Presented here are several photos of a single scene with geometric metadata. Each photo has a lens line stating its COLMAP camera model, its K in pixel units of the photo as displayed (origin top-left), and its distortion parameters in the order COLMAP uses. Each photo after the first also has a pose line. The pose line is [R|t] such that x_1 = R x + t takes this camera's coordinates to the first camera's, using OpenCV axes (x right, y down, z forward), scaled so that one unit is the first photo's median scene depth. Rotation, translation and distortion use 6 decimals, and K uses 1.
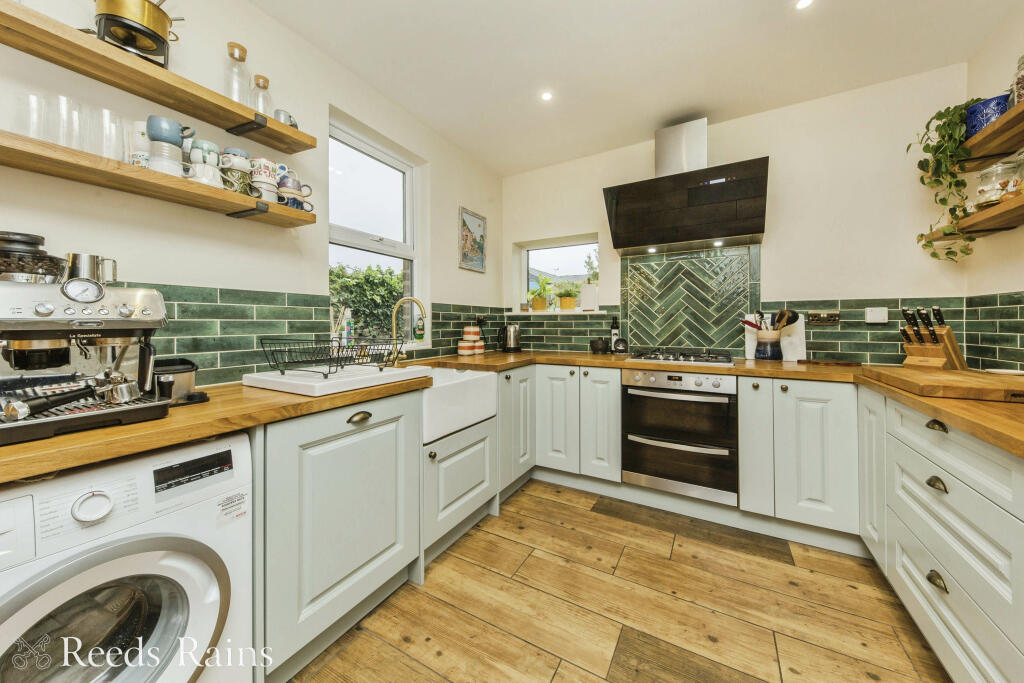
lens RADIAL K [[365.6, 0, 491.5], [0, 365.6, 321.3], [0, 0, 1]] dist [0.002167, -0.001379]
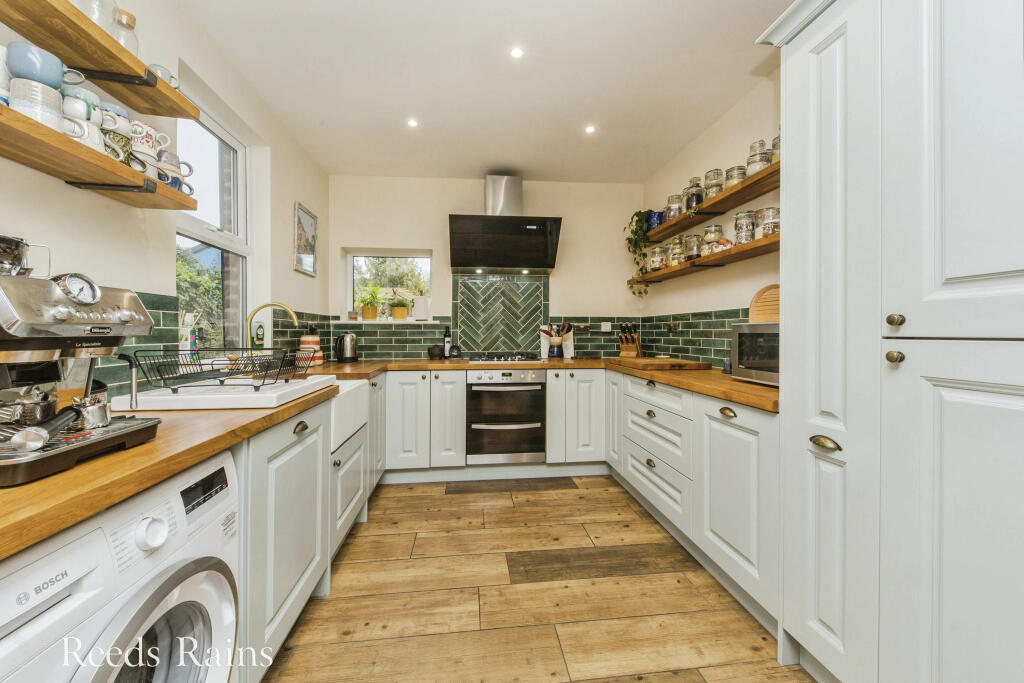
lens RADIAL K [[393.5, 0, 506.5], [0, 393.5, 333.9], [0, 0, 1]] dist [-0.002075, -0.000391]
pose [[0.793003, -0.002150, 0.609215, -0.378566], [-0.002363, 0.999975, 0.006605, 0.003363], [-0.609214, -0.006678, 0.792978, -0.112766]]
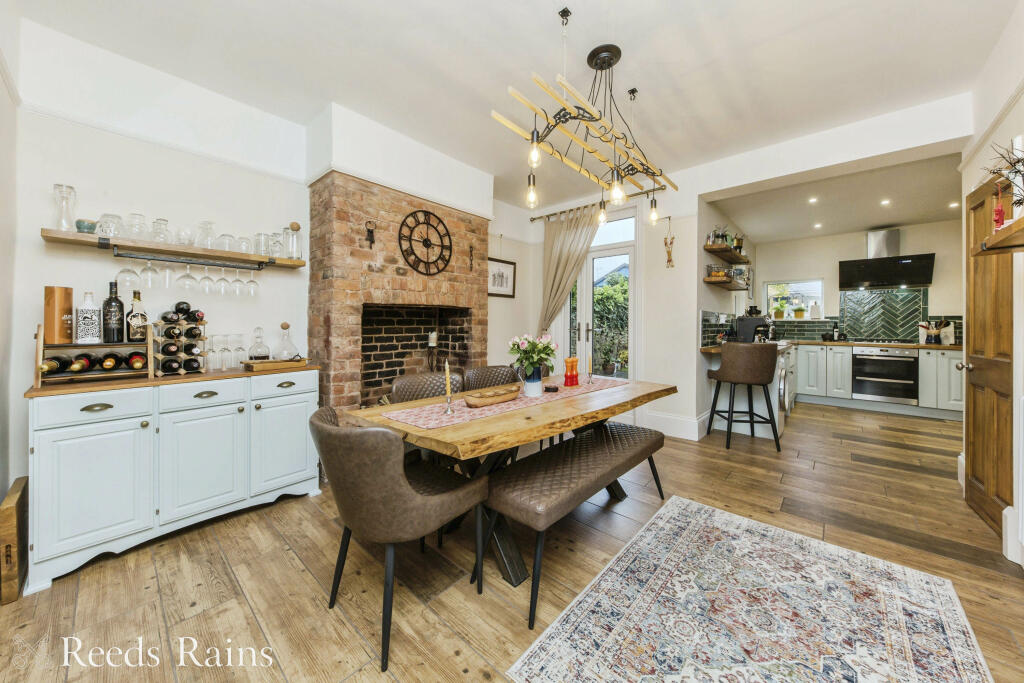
lens RADIAL K [[365.6, 0, 502.3], [0, 365.6, 323.2], [0, 0, 1]] dist [0.002167, -0.001379]
pose [[0.981861, 0.006813, -0.189479, -1.503221], [-0.006503, 0.999976, 0.002257, -0.001258], [0.189490, -0.000984, 0.981882, -1.805482]]
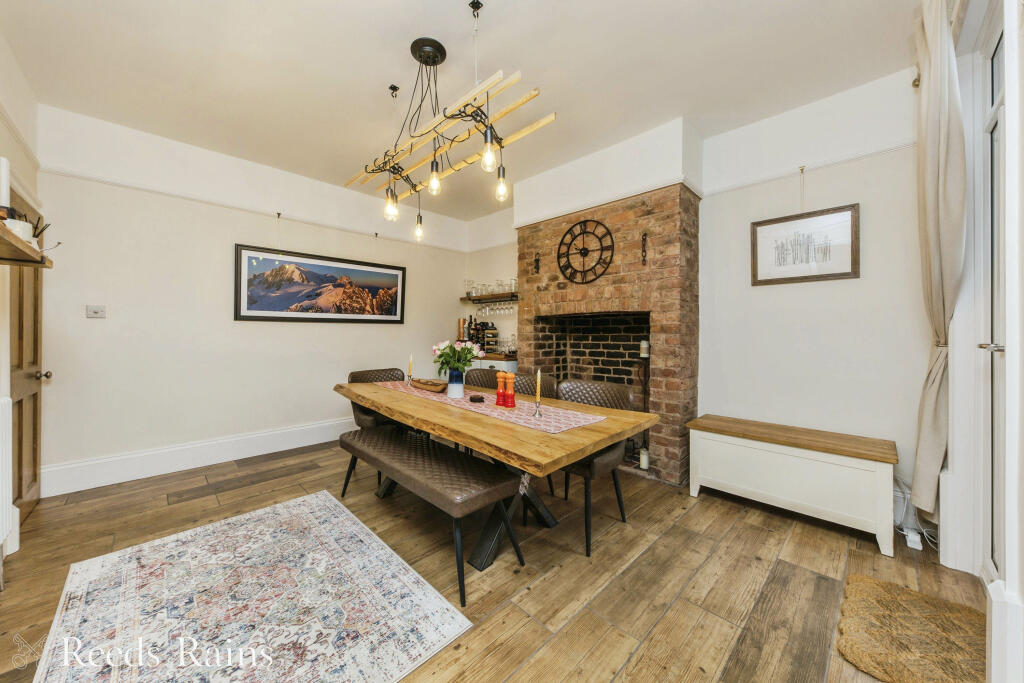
lens RADIAL K [[365.6, 0, 508.6], [0, 365.6, 330.6], [0, 0, 1]] dist [0.002167, -0.001379]
pose [[-0.248493, 0.002770, -0.968630, 2.126010], [0.006965, 0.999975, 0.001073, -0.002785], [0.968609, -0.006480, -0.248506, 3.797474]]
